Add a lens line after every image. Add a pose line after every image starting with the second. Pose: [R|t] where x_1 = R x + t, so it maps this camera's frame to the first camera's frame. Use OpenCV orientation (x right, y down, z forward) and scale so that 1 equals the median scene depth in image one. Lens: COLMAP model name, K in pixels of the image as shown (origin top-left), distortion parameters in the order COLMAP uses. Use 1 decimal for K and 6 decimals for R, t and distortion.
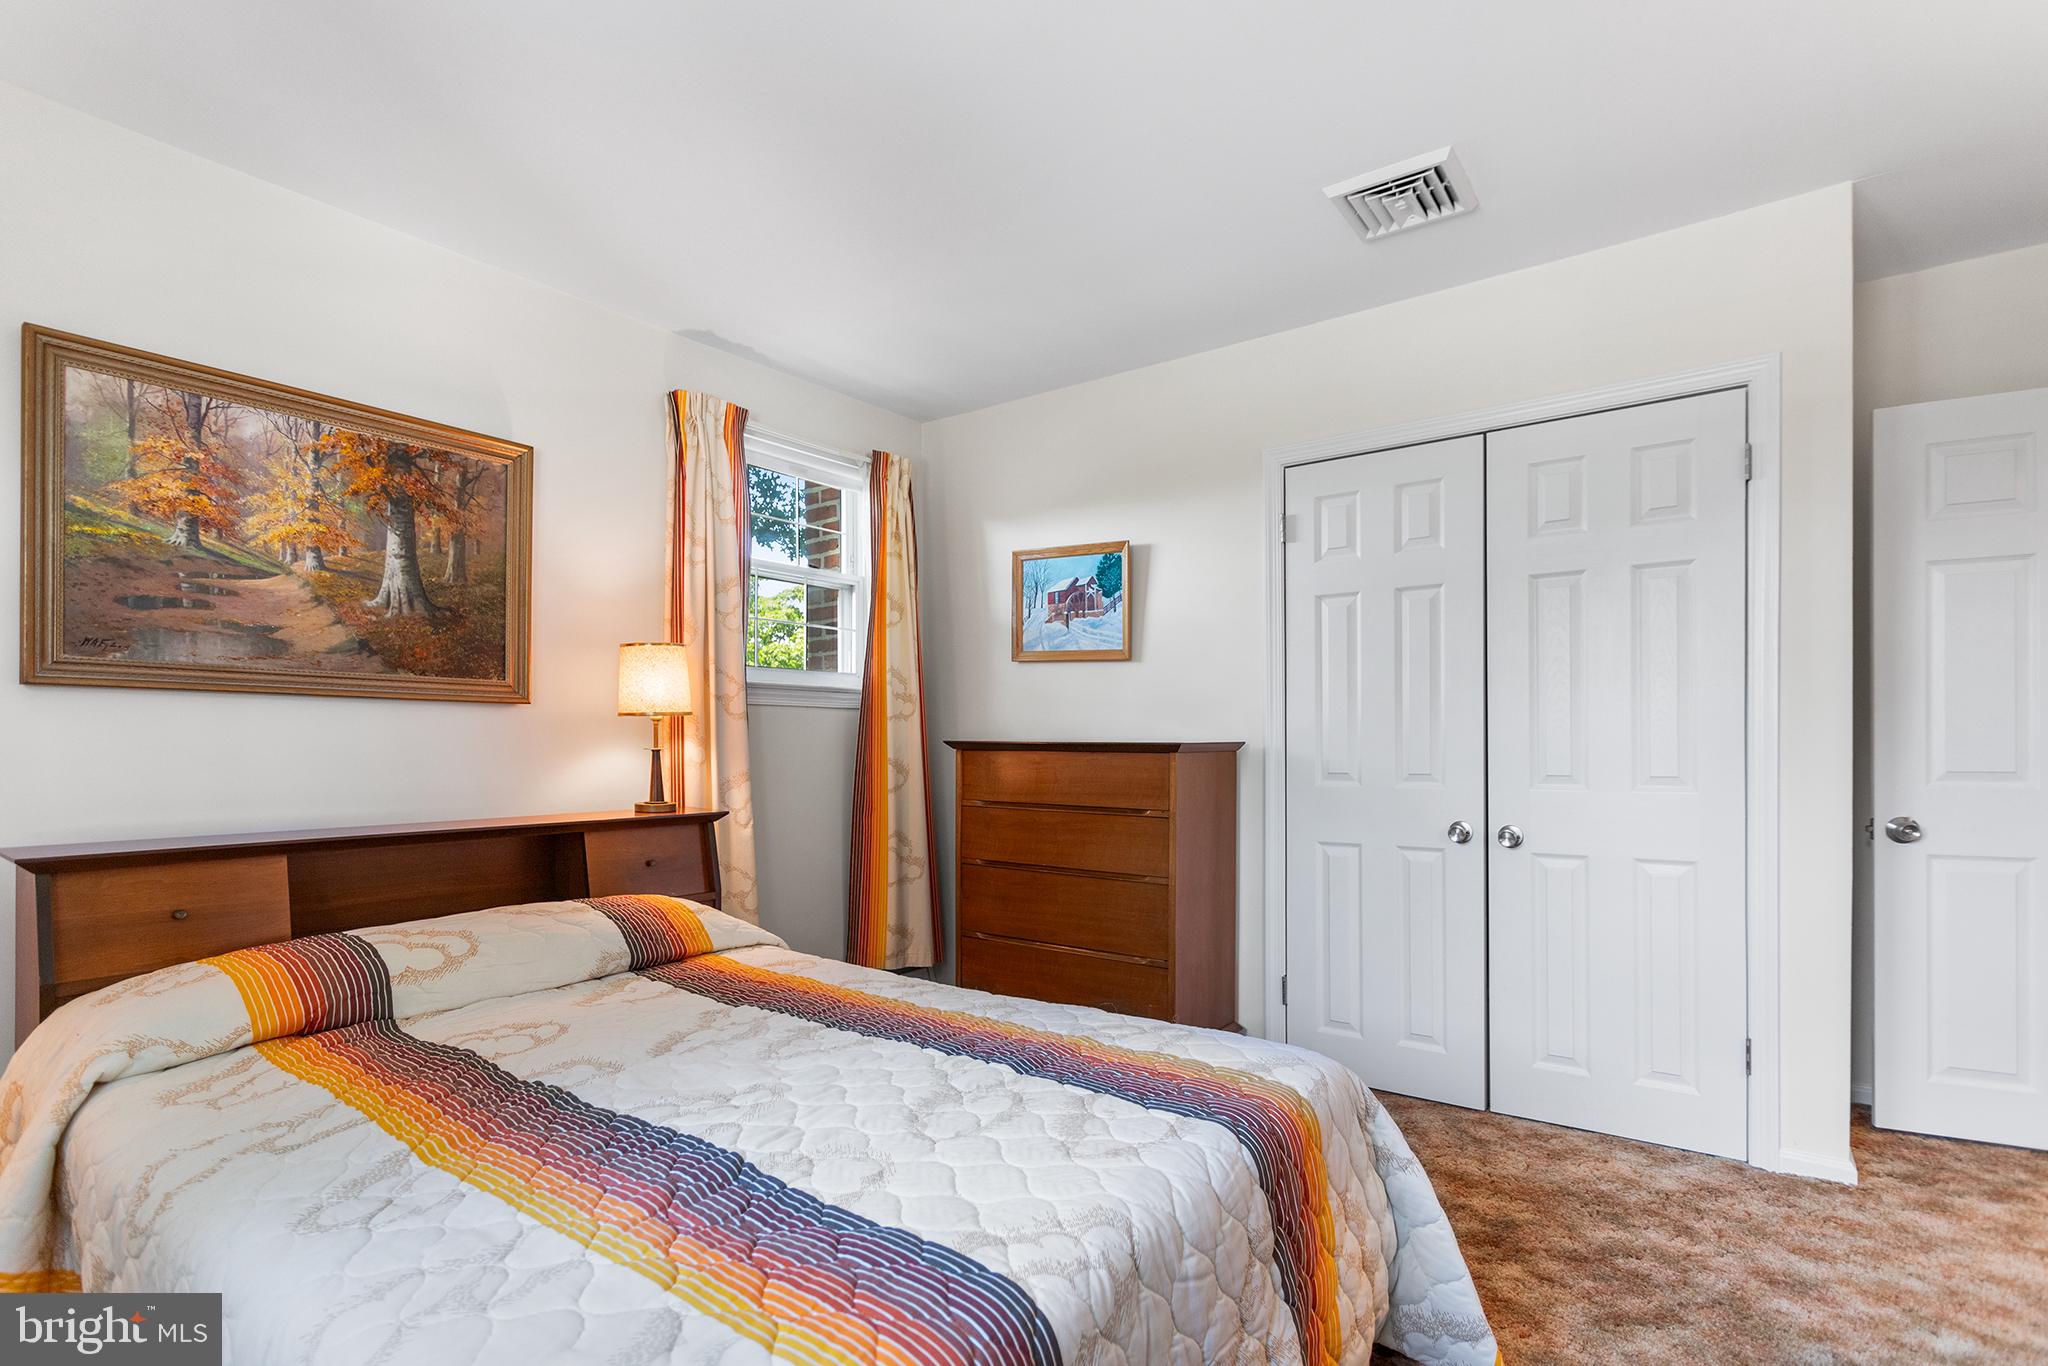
lens RADIAL K [[989.8, 0, 1027.0], [0, 989.8, 748.5], [0, 0, 1]] dist [0.002949, 0.001776]
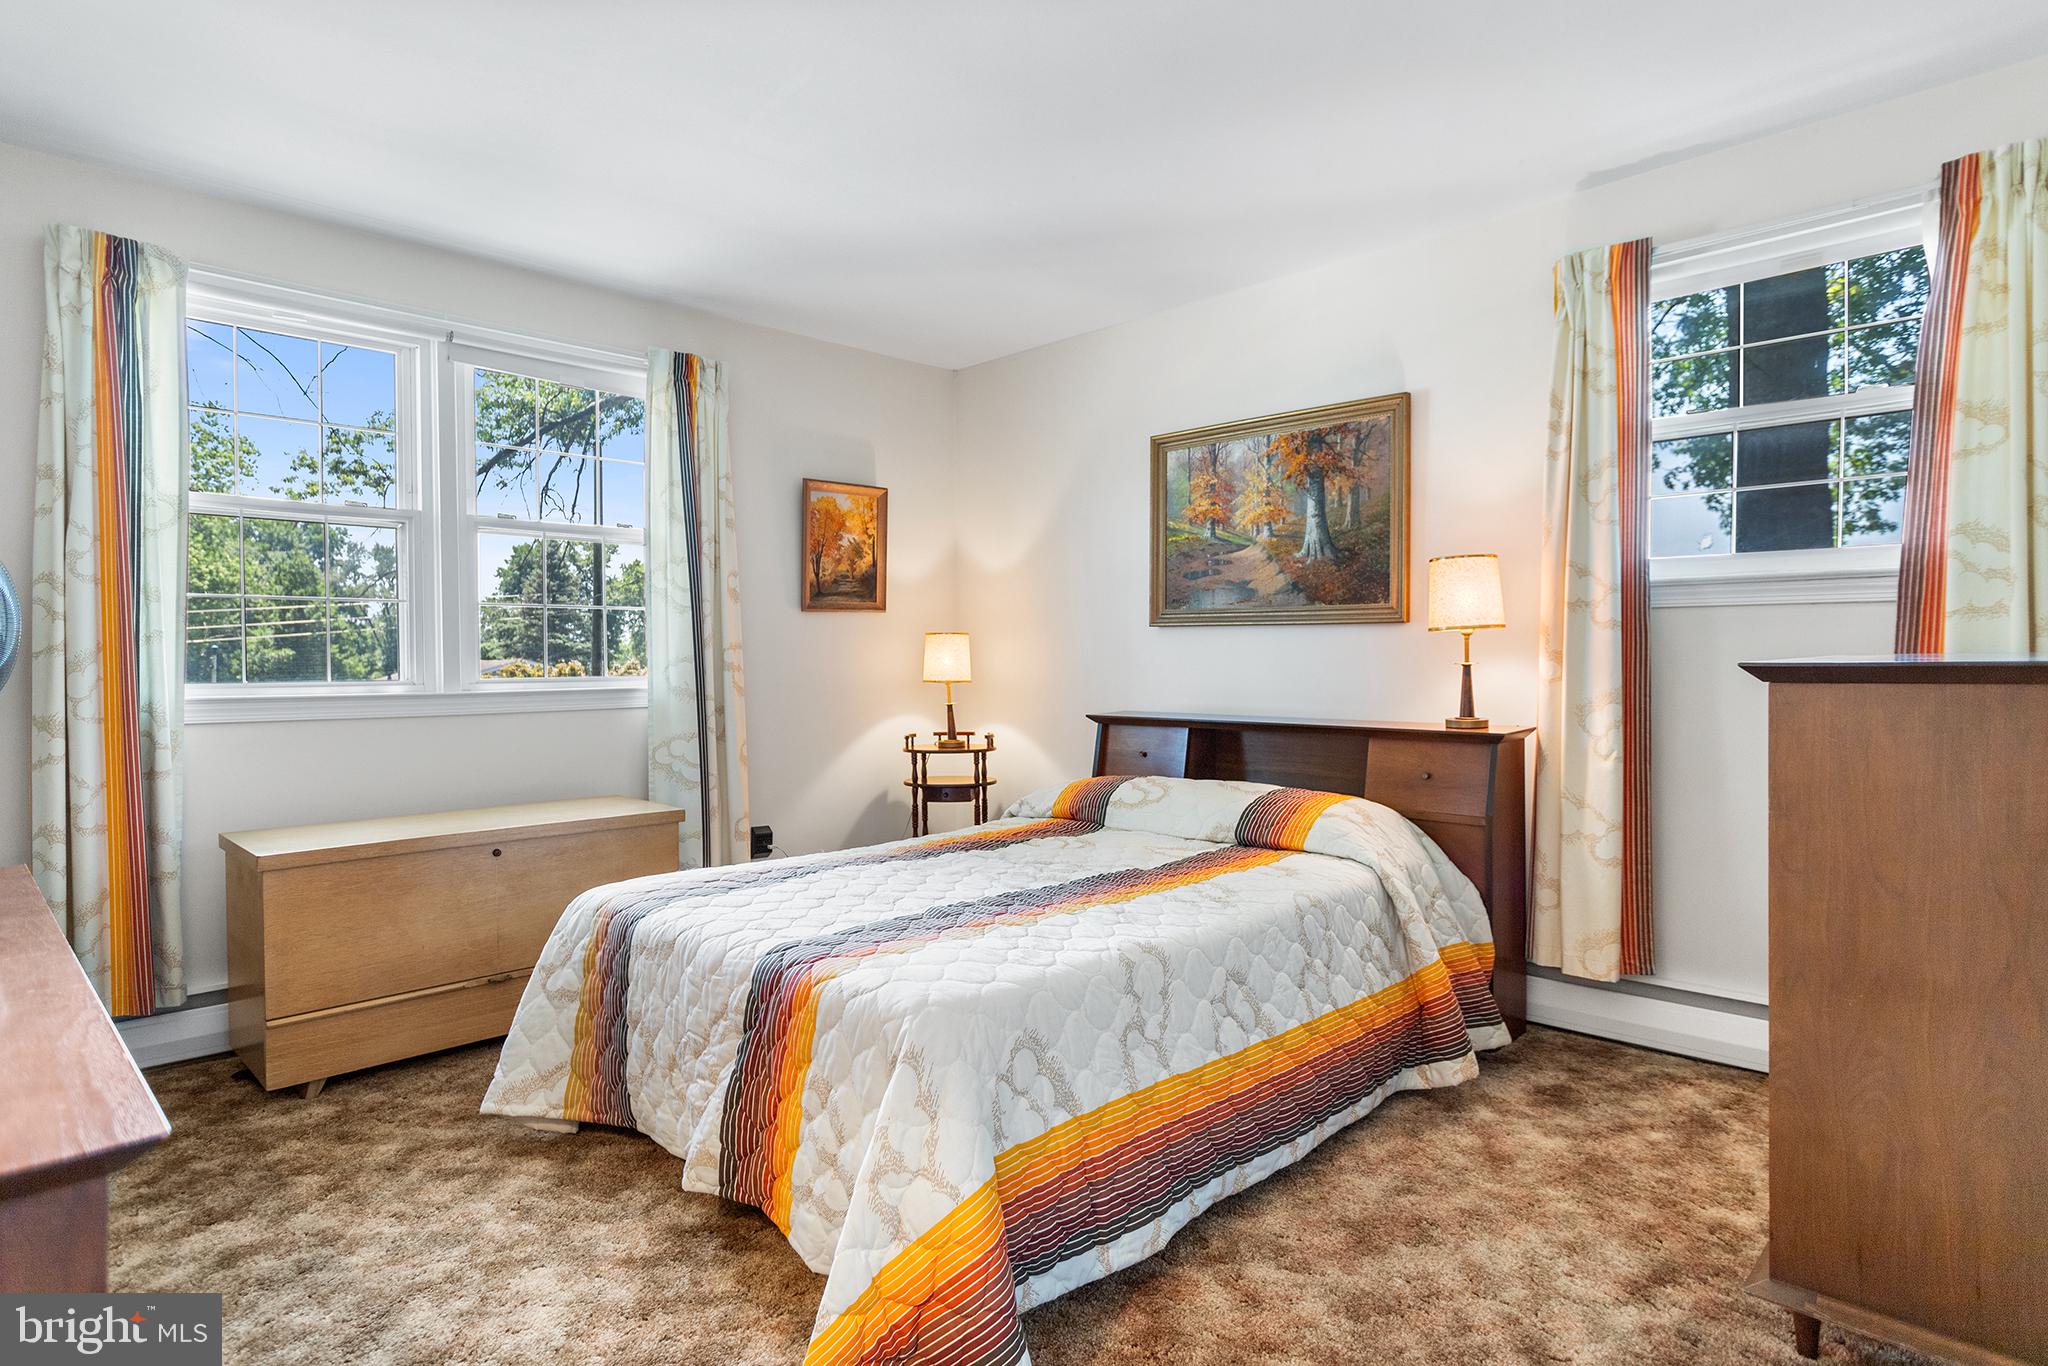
lens RADIAL K [[1123.3, 0, 1024.5], [0, 1123.3, 678.3], [0, 0, 1]] dist [0.000600, -0.000130]
pose [[-0.142188, 0.026422, -0.989487, 0.925707], [0.002759, 0.999650, 0.026297, -0.018517], [0.989836, 0.001010, -0.142212, 0.848062]]
